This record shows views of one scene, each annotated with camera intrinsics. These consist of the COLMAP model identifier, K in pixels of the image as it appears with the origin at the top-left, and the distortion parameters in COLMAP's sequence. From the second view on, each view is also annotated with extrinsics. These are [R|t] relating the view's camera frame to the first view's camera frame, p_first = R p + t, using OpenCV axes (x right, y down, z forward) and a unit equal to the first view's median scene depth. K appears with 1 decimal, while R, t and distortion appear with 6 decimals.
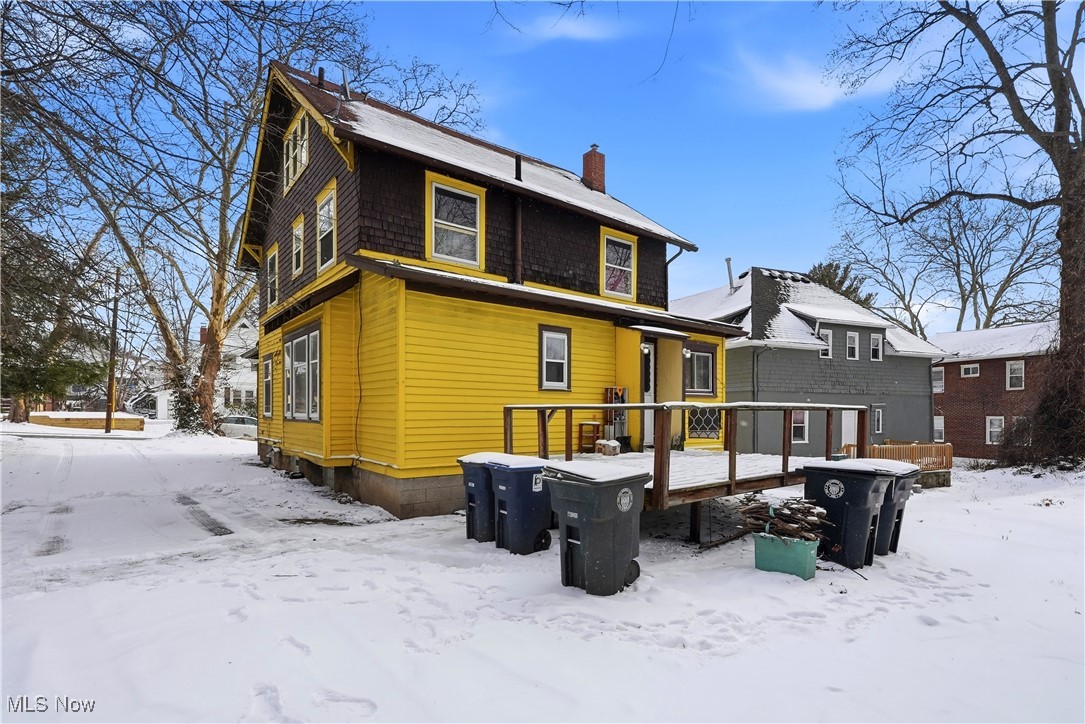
lens RADIAL K [[547.1, 0, 537.4], [0, 547.1, 418.0], [0, 0, 1]] dist [-0.004787, -0.001436]
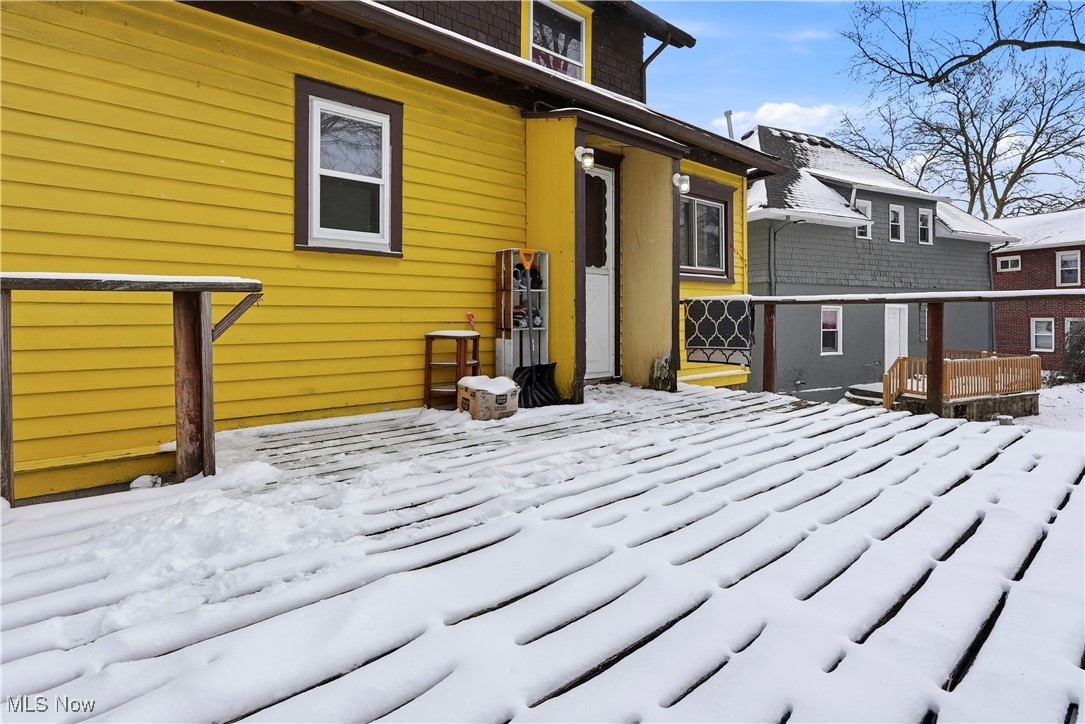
lens RADIAL K [[500.7, 0, 539.8], [0, 500.7, 310.2], [0, 0, 1]] dist [-0.010374, 0.002792]
pose [[0.999968, -0.001271, 0.007917, 0.091489], [0.001431, 0.999793, -0.020279, -0.000525], [-0.007889, 0.020289, 0.999763, 0.355088]]
